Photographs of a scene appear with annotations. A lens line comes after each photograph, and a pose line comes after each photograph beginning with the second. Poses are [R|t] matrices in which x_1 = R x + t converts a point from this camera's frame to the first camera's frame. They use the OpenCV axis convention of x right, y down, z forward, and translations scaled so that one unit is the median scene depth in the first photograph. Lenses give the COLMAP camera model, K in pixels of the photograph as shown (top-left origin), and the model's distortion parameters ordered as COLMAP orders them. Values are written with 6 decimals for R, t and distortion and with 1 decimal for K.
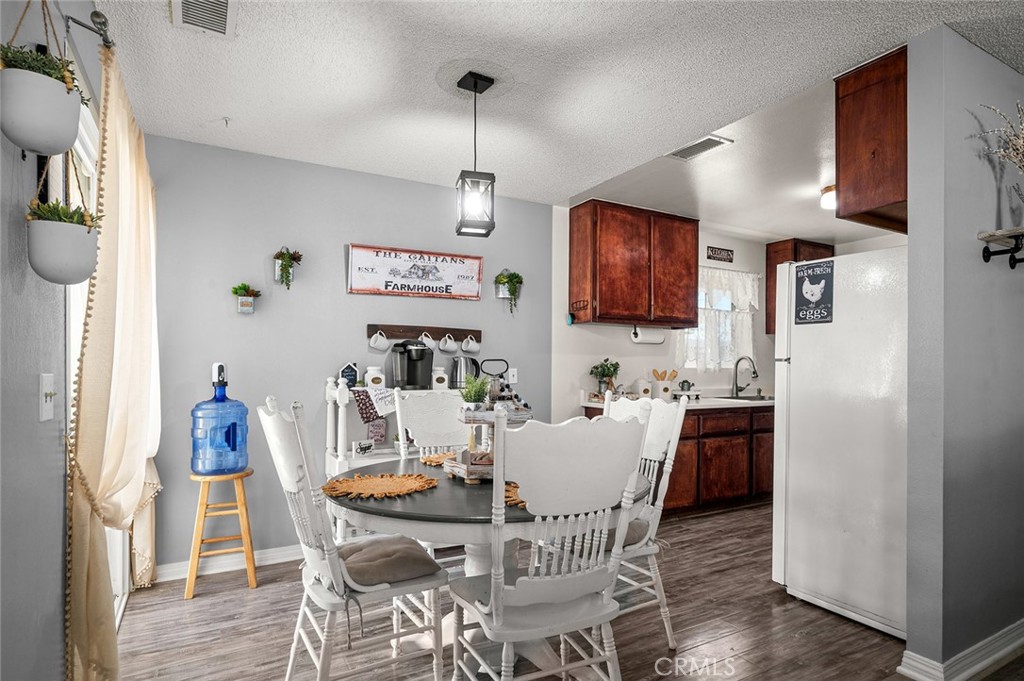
lens RADIAL K [[559.8, 0, 535.5], [0, 559.8, 367.4], [0, 0, 1]] dist [0.003590, -0.002491]
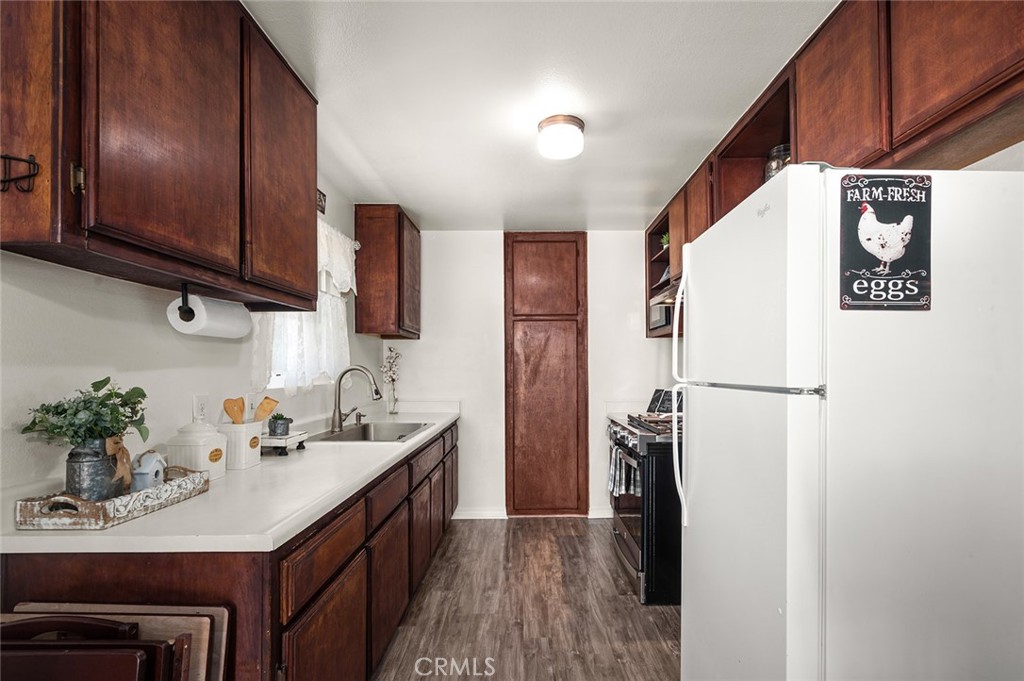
lens RADIAL K [[470.8, 0, 539.6], [0, 470.8, 366.4], [0, 0, 1]] dist [-0.003149, -0.001182]
pose [[0.498711, -0.003902, 0.866760, 0.025863], [0.005240, 0.999985, 0.001486, -0.027301], [-0.866753, 0.003801, 0.498724, 0.815721]]
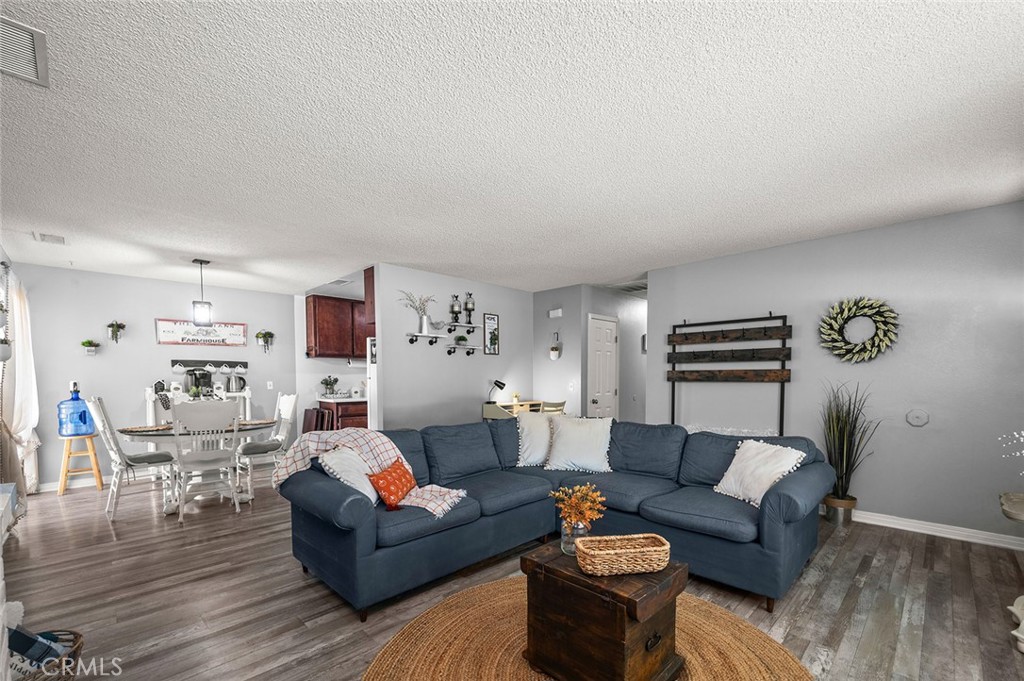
lens RADIAL K [[430.0, 0, 528.1], [0, 430.0, 393.5], [0, 0, 1]] dist [0.004202, 0.000363]
pose [[0.965097, -0.014797, 0.261474, 0.497999], [0.003975, 0.999115, 0.041869, -0.017955], [-0.261863, -0.039368, 0.964302, -0.763466]]
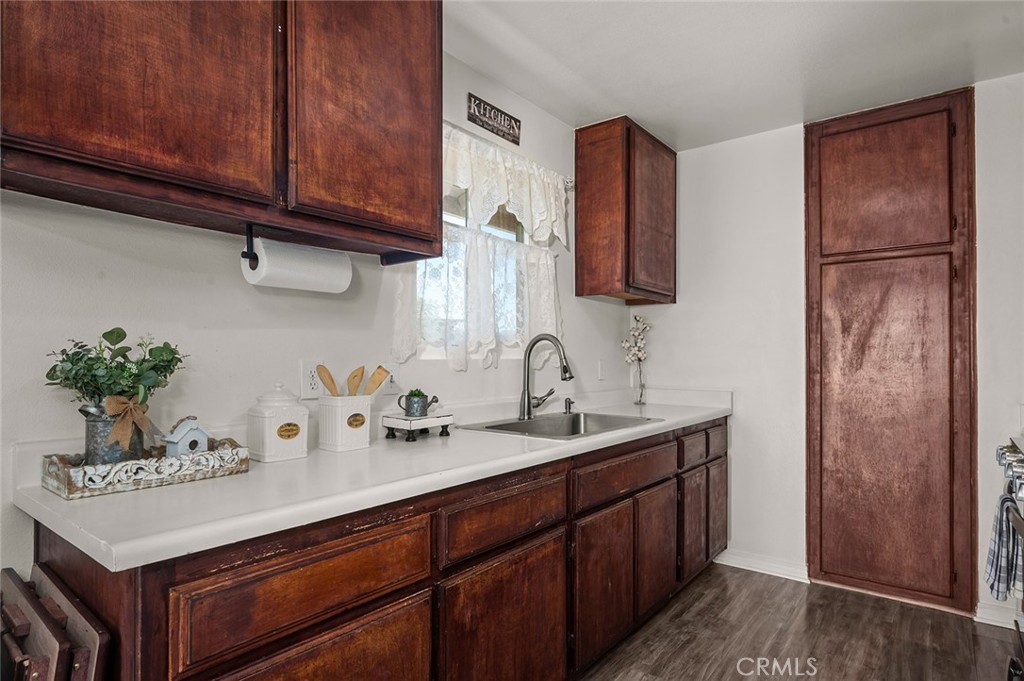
lens RADIAL K [[559.8, 0, 530.2], [0, 559.8, 355.0], [0, 0, 1]] dist [0.003590, -0.002491]
pose [[0.927497, -0.003375, 0.373816, 0.268950], [0.004080, 0.999991, -0.001096, -0.002487], [-0.373809, 0.002542, 0.927502, 0.824863]]
